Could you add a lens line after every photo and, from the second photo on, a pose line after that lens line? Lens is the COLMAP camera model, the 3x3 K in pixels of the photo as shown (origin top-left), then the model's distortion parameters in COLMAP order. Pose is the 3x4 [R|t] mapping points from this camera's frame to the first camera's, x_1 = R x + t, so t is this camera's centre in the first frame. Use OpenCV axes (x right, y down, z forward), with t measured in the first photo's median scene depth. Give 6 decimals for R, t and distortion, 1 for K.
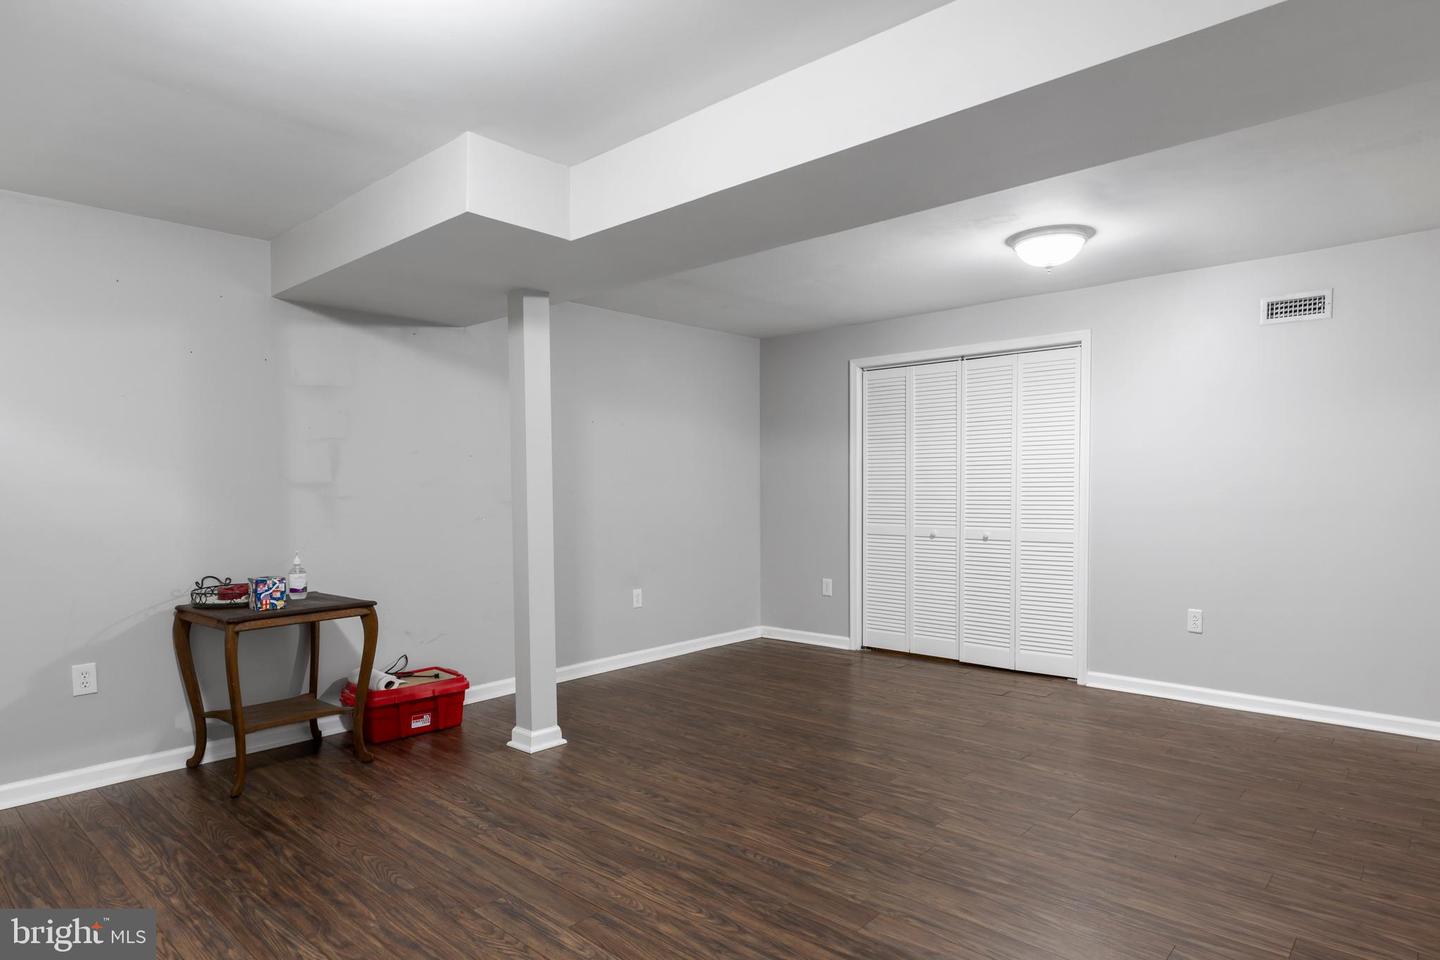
lens RADIAL K [[815.7, 0, 720.4], [0, 815.7, 518.1], [0, 0, 1]] dist [0.004642, -0.000329]
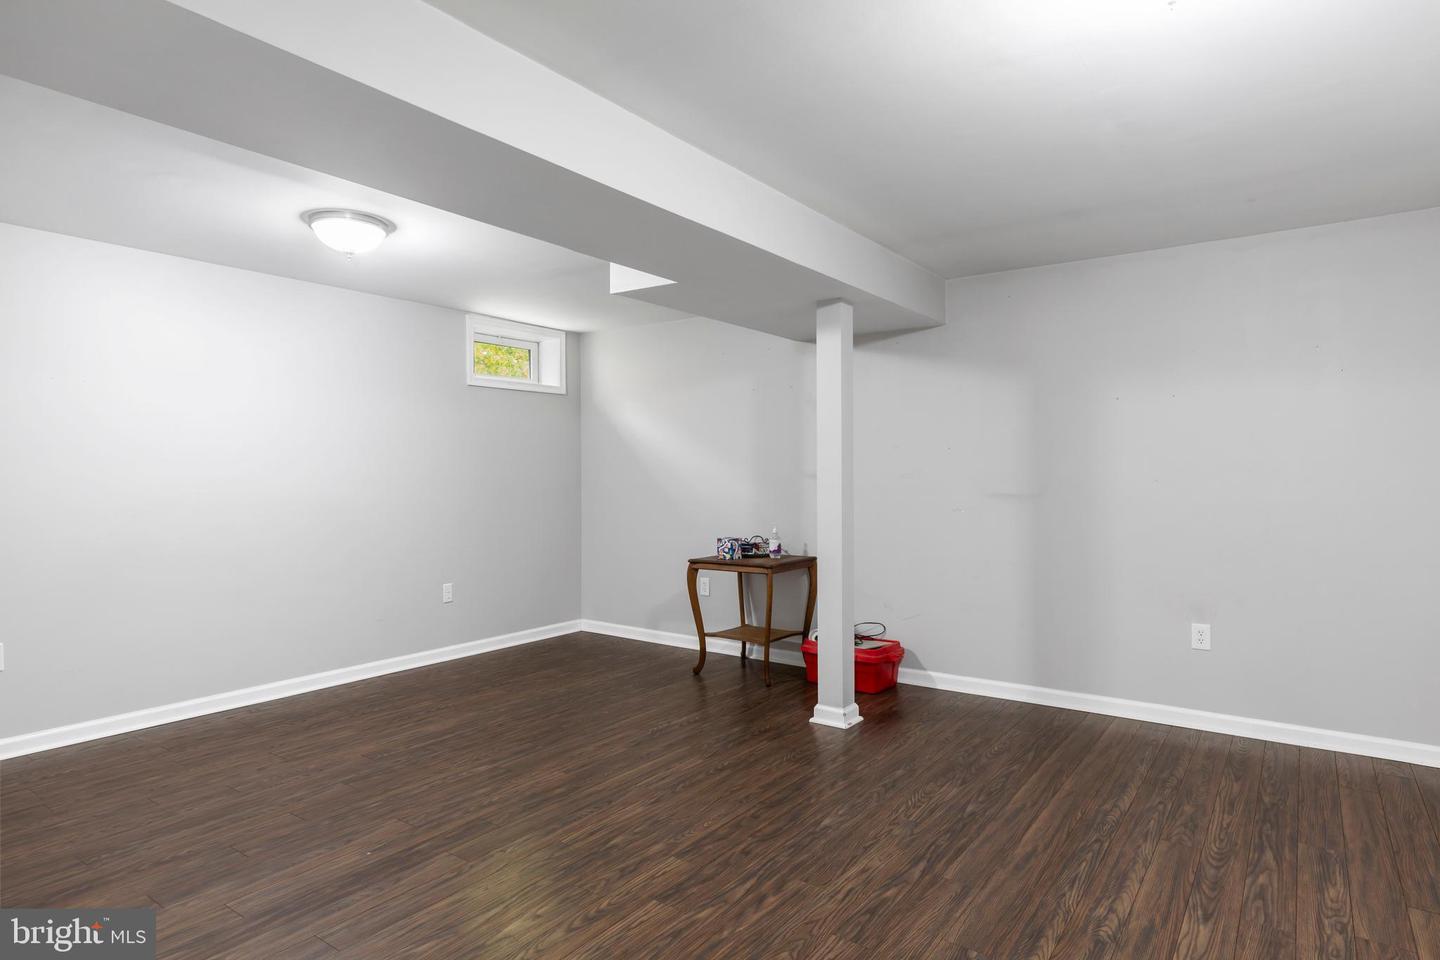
lens RADIAL K [[807.7, 0, 720.0], [0, 807.7, 480.0], [0, 0, 1]] dist [0.007066, 0.000631]
pose [[0.111173, 0.013229, -0.993713, 1.021354], [-0.040961, 0.999123, 0.008718, -0.050548], [0.992957, 0.039734, 0.111617, 0.915814]]
